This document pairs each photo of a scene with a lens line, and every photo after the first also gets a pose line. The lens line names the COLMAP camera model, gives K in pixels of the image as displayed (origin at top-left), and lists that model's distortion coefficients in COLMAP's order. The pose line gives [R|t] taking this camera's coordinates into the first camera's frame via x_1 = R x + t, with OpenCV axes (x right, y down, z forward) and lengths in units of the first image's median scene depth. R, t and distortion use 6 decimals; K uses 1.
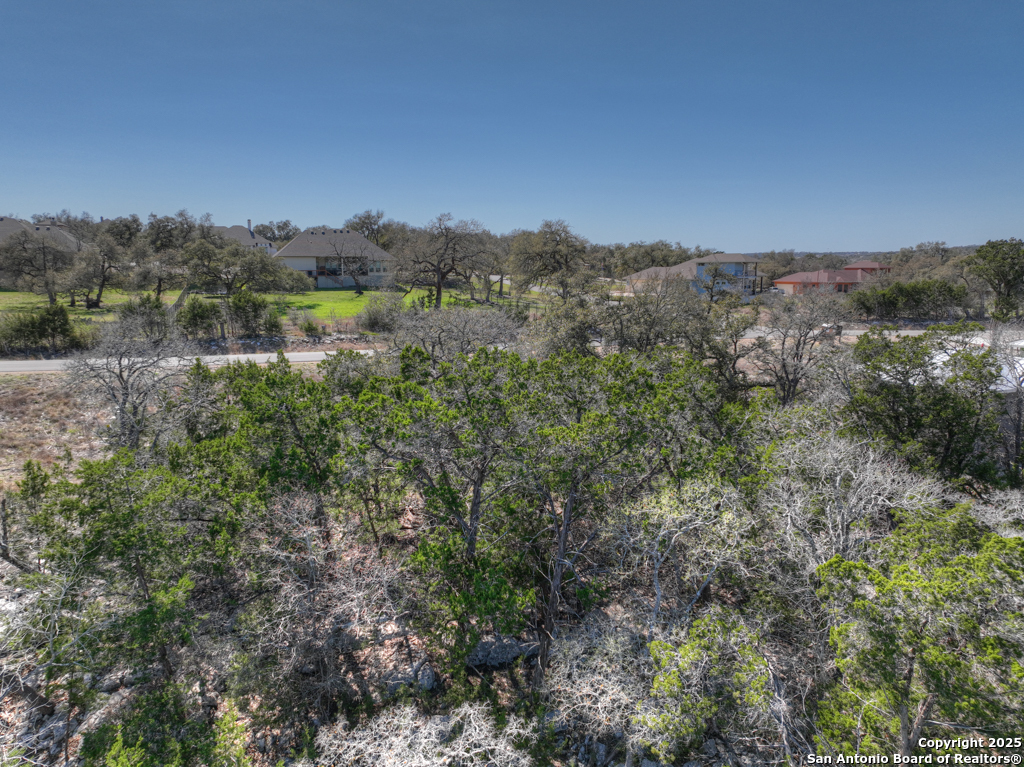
lens RADIAL K [[720.4, 0, 510.9], [0, 720.4, 382.6], [0, 0, 1]] dist [0.003034, 0.010912]
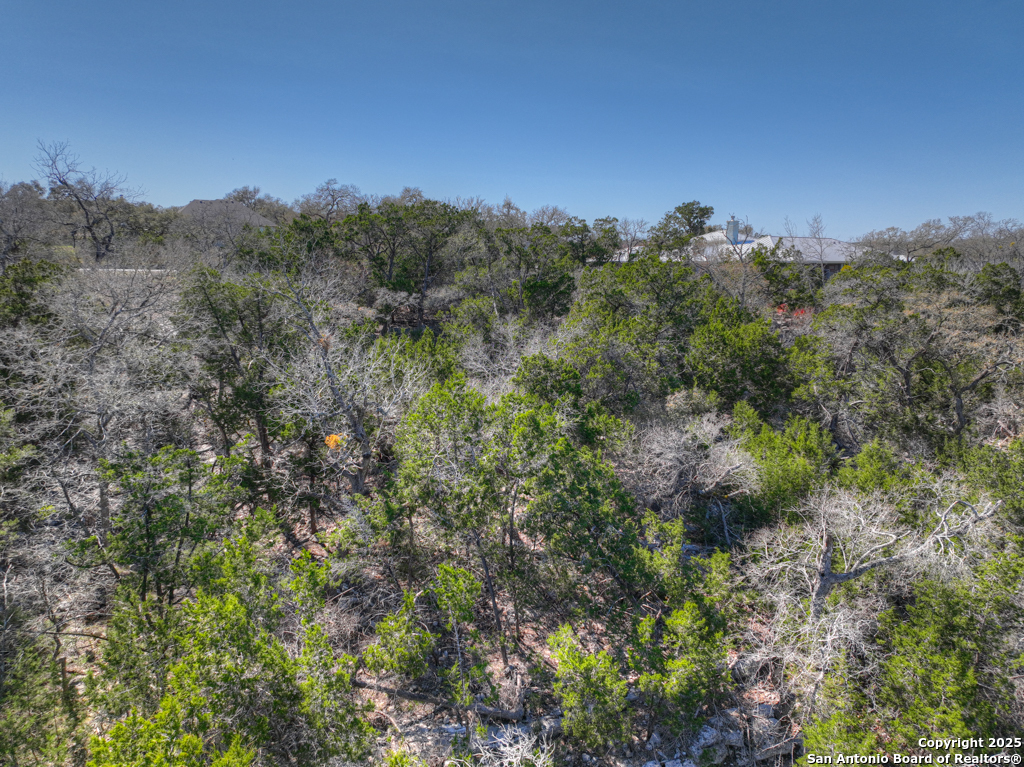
lens RADIAL K [[720.4, 0, 513.7], [0, 720.4, 383.3], [0, 0, 1]] dist [0.003034, 0.010912]
pose [[0.978918, -0.026984, 0.202463, -0.025637], [0.026459, 0.999636, 0.005302, 0.099355], [-0.202532, 0.000167, 0.979276, -0.264211]]
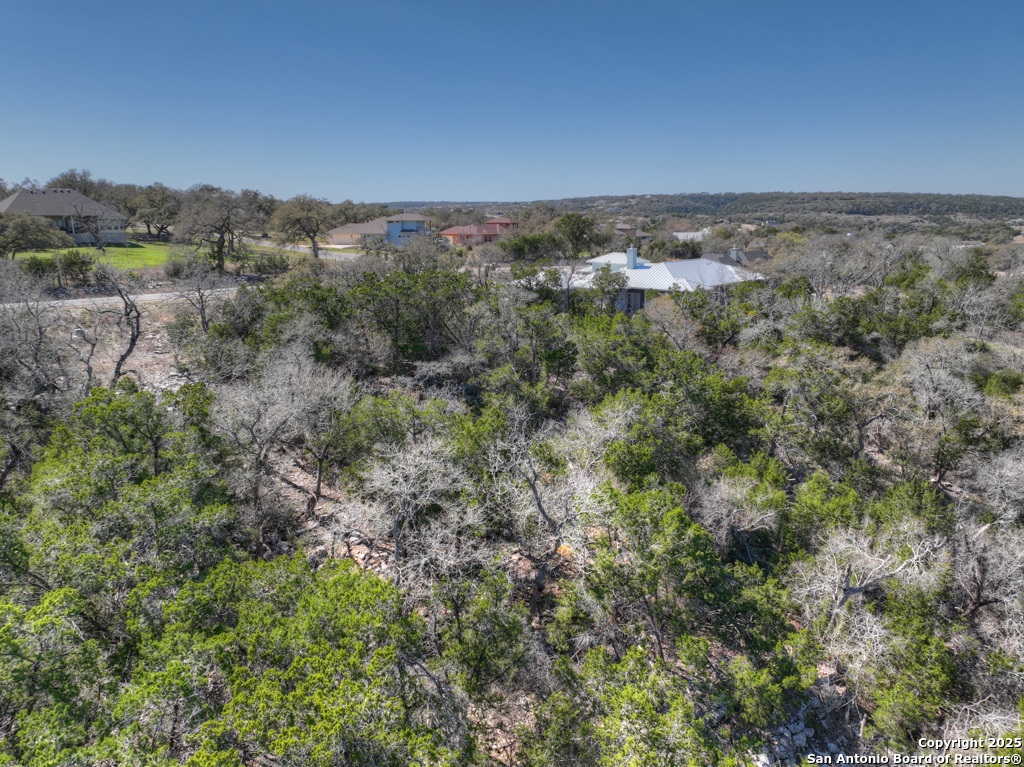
lens RADIAL K [[720.4, 0, 513.8], [0, 720.4, 383.1], [0, 0, 1]] dist [0.003034, 0.010912]
pose [[0.889150, -0.102694, 0.445944, -0.158880], [0.071204, 0.993673, 0.086856, 0.030241], [-0.452042, -0.045475, 0.890837, -0.296344]]
